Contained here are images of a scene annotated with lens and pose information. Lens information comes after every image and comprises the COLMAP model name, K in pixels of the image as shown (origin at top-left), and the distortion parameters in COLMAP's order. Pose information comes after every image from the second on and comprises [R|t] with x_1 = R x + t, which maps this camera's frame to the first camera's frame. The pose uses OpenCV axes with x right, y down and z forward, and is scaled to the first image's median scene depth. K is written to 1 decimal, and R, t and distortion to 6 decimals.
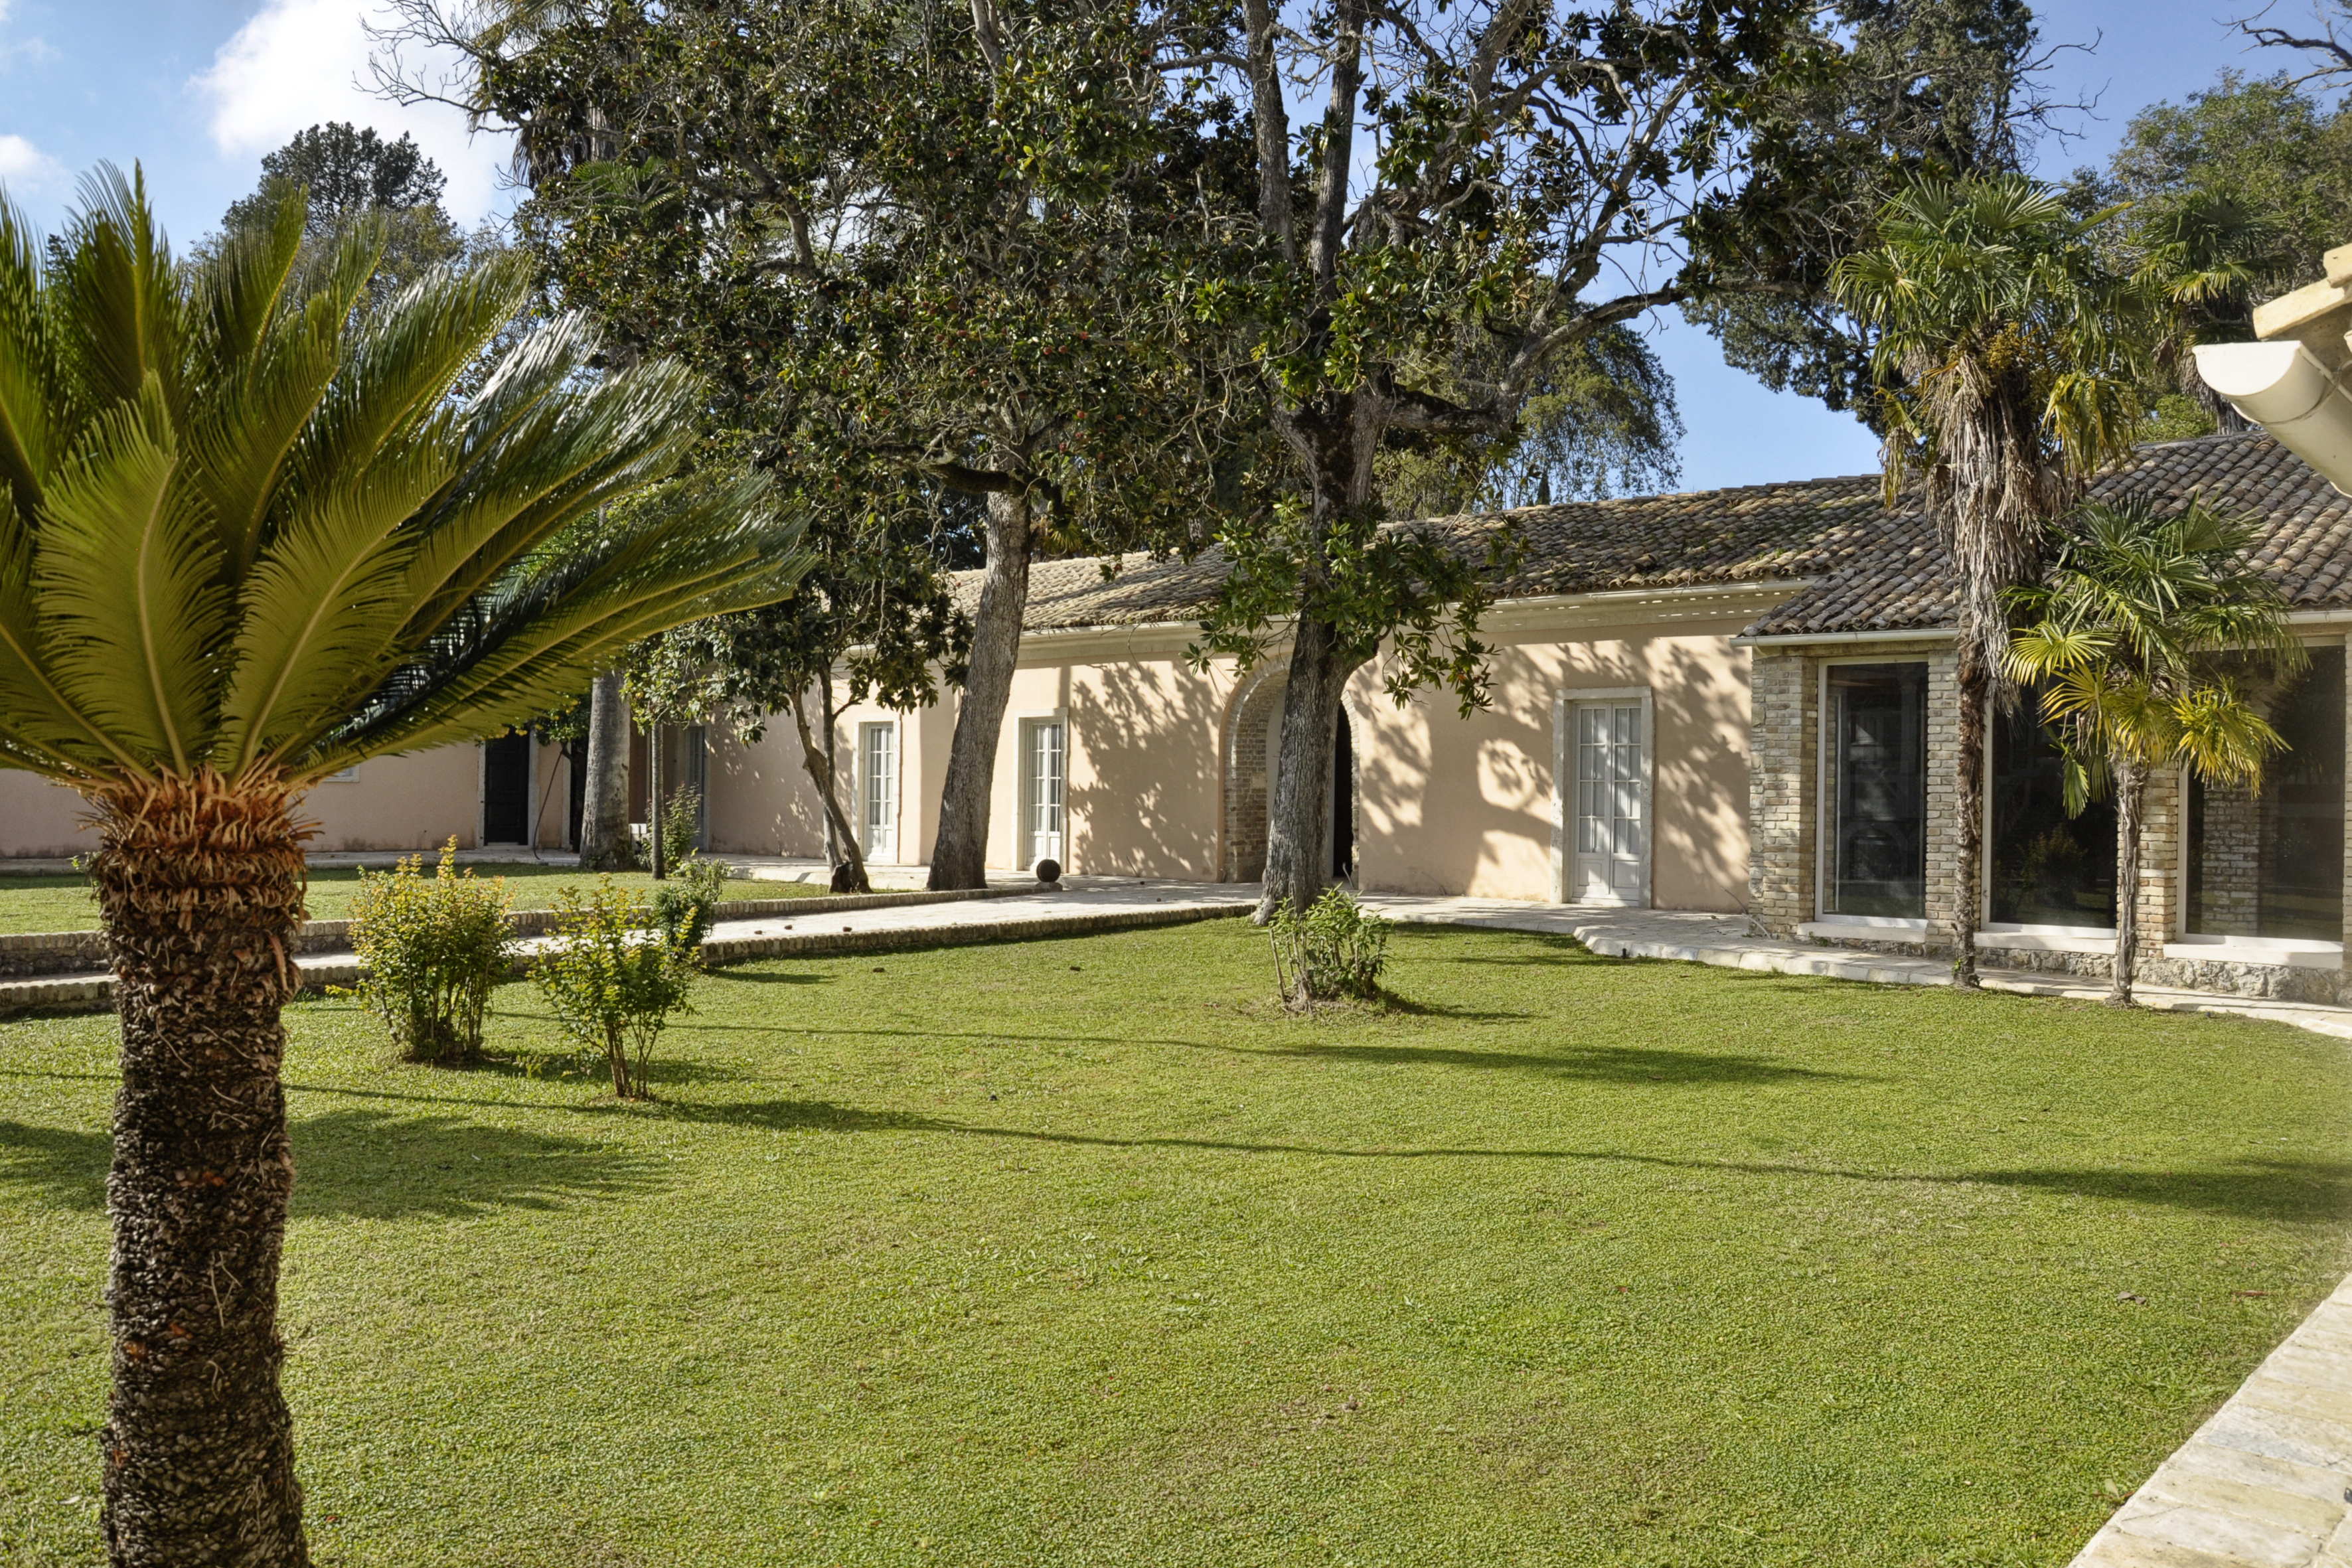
lens RADIAL K [[1862.4, 0, 1176.0], [0, 1862.4, 784.0], [0, 0, 1]] dist [-0.163829, 0.159348]
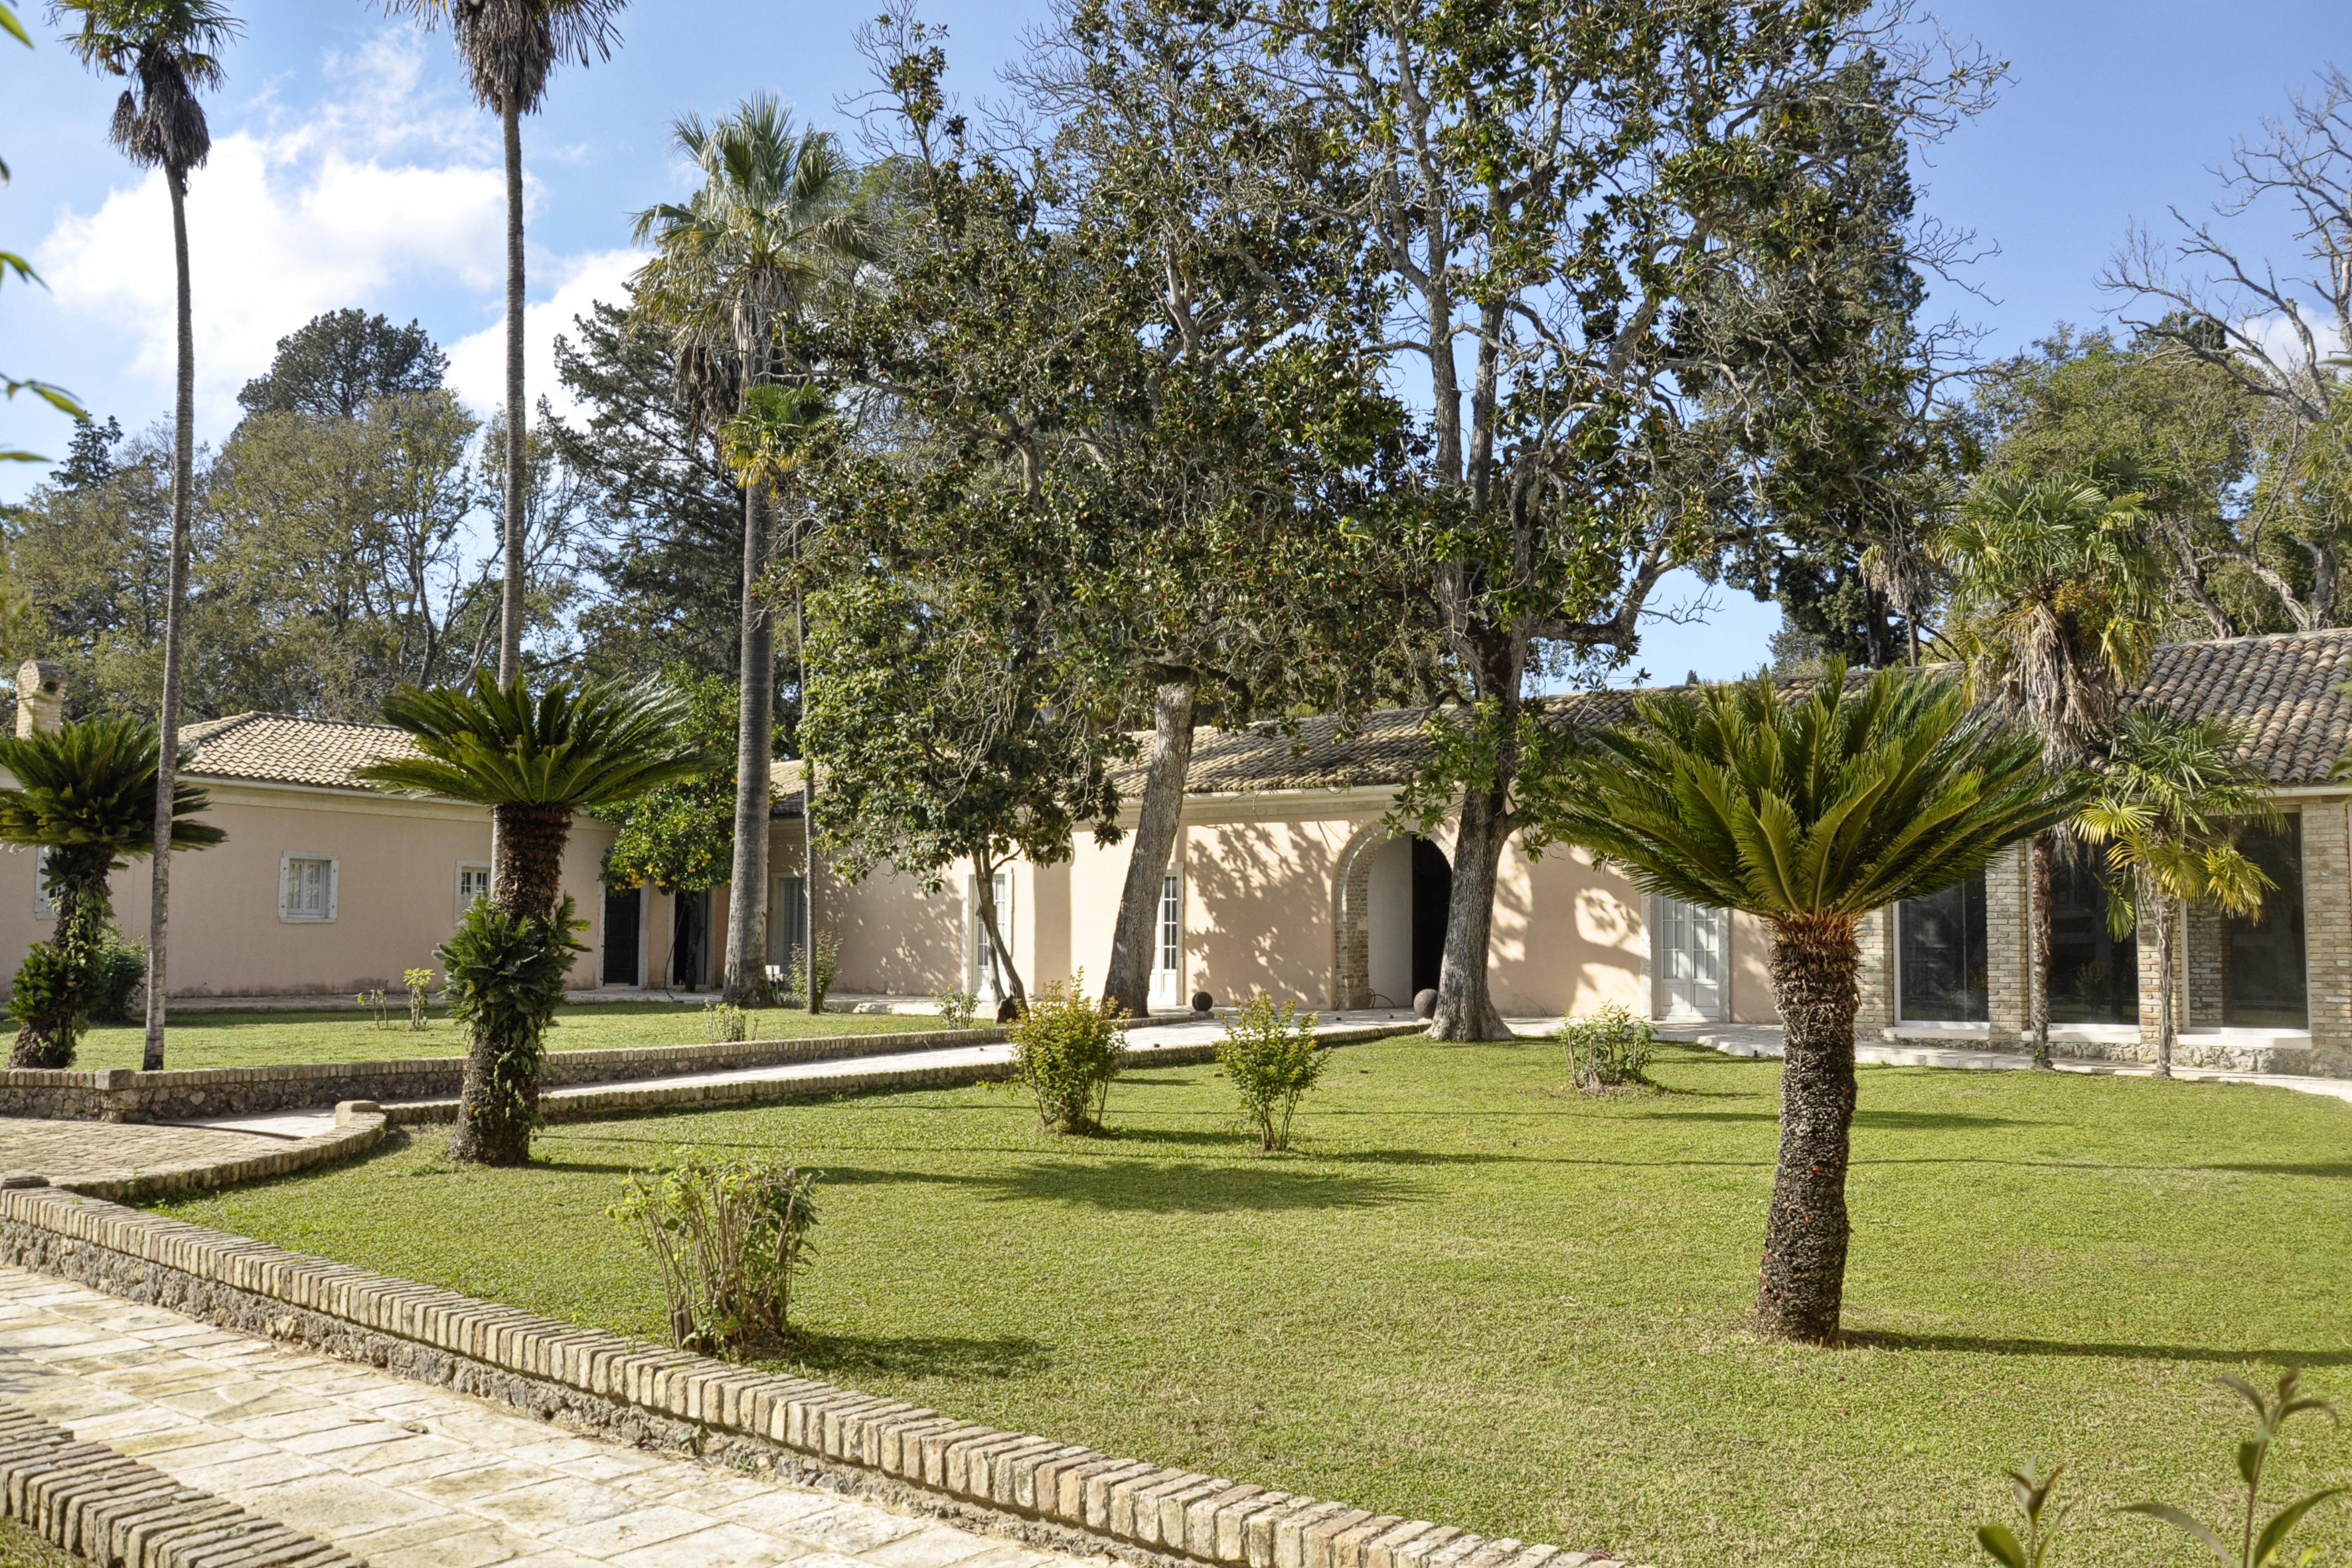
lens RADIAL K [[1793.2, 0, 1195.5], [0, 1793.2, 779.7], [0, 0, 1]] dist [-0.157163, 0.121204]
pose [[0.995614, 0.001765, 0.093537, -0.192429], [0.006147, 0.996427, -0.084232, 0.001973], [-0.093351, 0.084437, 0.992046, -0.142278]]
